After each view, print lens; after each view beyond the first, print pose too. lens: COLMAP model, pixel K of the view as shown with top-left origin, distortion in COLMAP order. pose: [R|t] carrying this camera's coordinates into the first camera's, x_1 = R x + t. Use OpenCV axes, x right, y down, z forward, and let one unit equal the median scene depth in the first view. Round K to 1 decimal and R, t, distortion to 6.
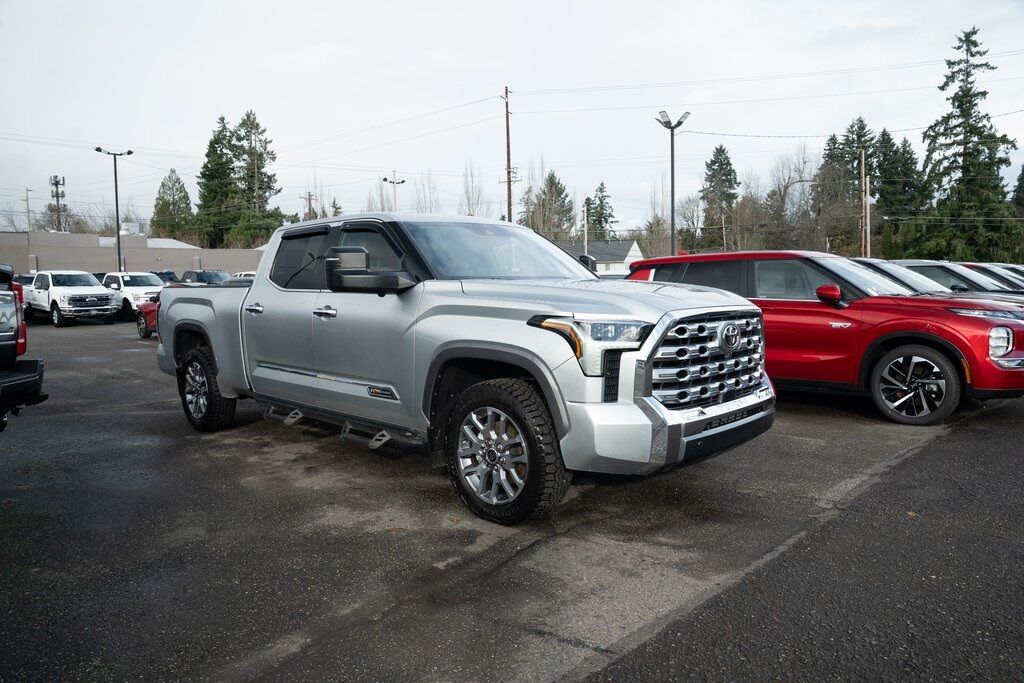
lens RADIAL K [[692.5, 0, 514.6], [0, 692.5, 338.4], [0, 0, 1]] dist [-0.036544, 0.023509]
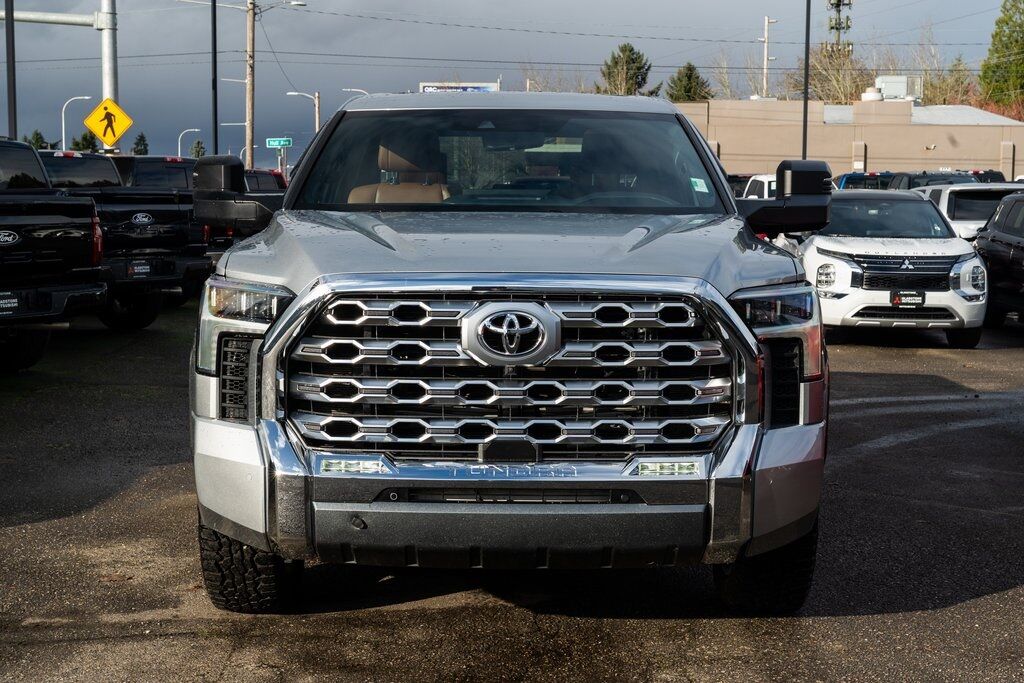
lens RADIAL K [[1454.5, 0, 511.8], [0, 1454.5, 345.4], [0, 0, 1]] dist [0.036764, 0.000000]
pose [[0.705286, 0.085756, -0.703717, 1.136558], [-0.069487, 0.996239, 0.051762, -0.052378], [0.705509, 0.012393, 0.708593, 0.268362]]
